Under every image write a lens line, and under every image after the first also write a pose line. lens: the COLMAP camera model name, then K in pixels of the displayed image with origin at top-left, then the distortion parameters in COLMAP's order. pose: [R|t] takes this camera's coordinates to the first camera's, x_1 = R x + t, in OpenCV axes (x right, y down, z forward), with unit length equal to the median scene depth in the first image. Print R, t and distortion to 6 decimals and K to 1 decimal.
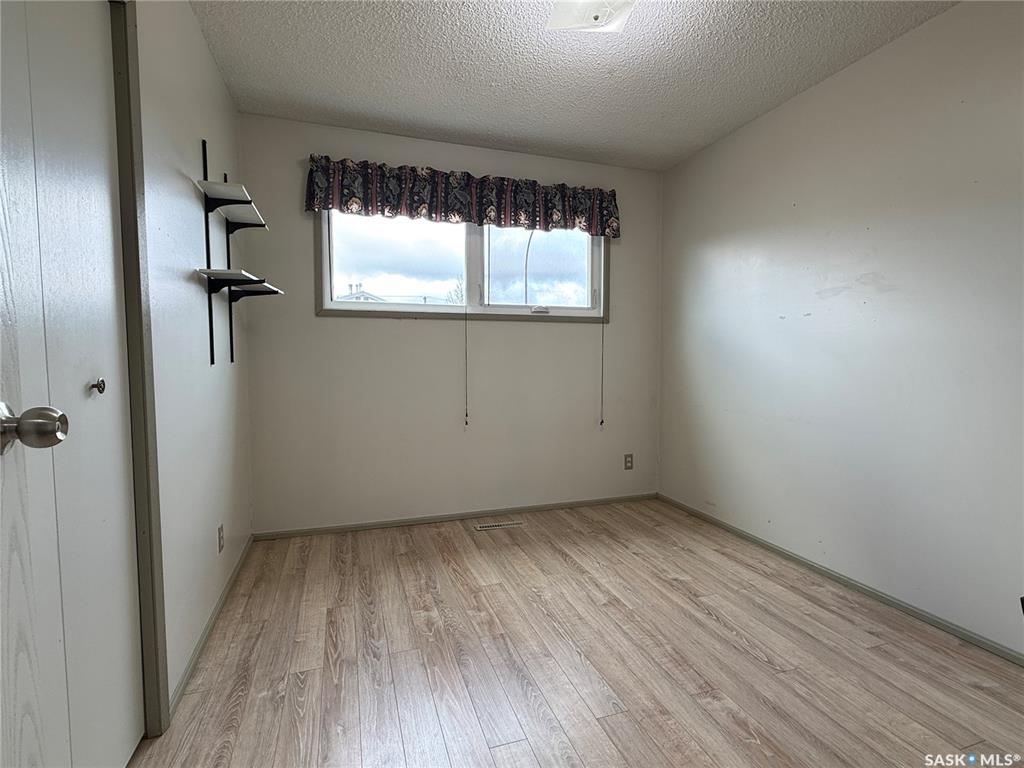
lens RADIAL K [[498.4, 0, 510.5], [0, 498.4, 381.1], [0, 0, 1]] dist [0.000383, 0.000933]
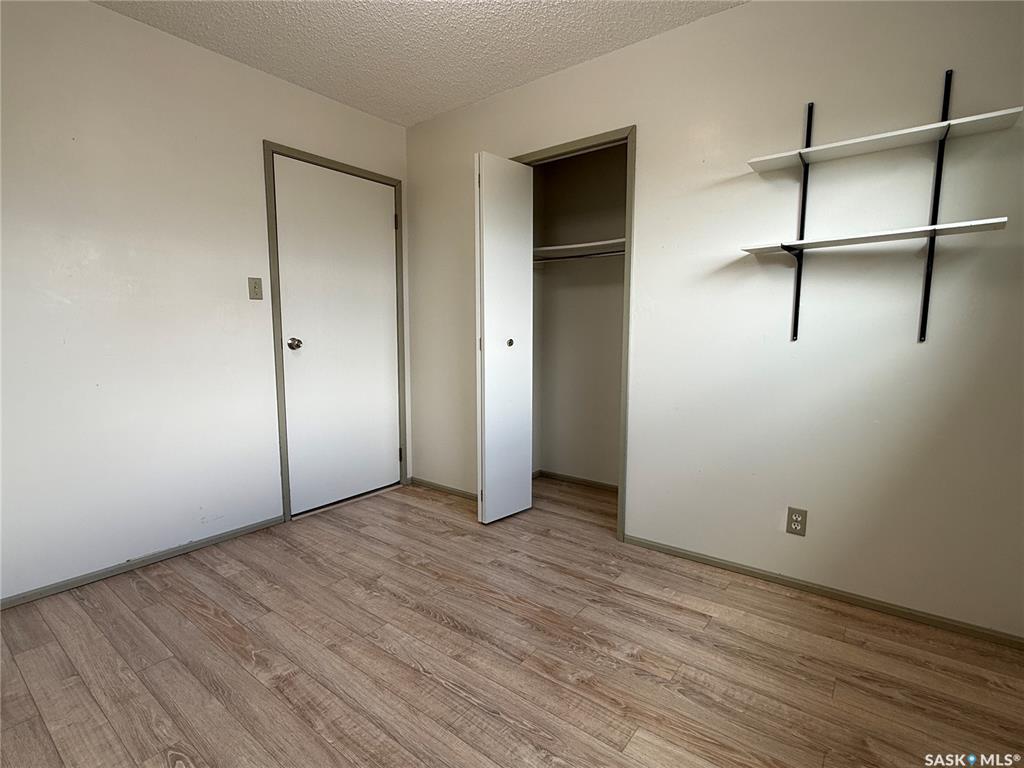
lens RADIAL K [[498.4, 0, 506.6], [0, 498.4, 387.7], [0, 0, 1]] dist [0.000383, 0.000933]
pose [[-0.833900, 0.065384, -0.548028, 0.468281], [-0.029182, 0.986346, 0.162083, -0.092231], [0.551143, 0.151153, -0.820606, 1.721945]]
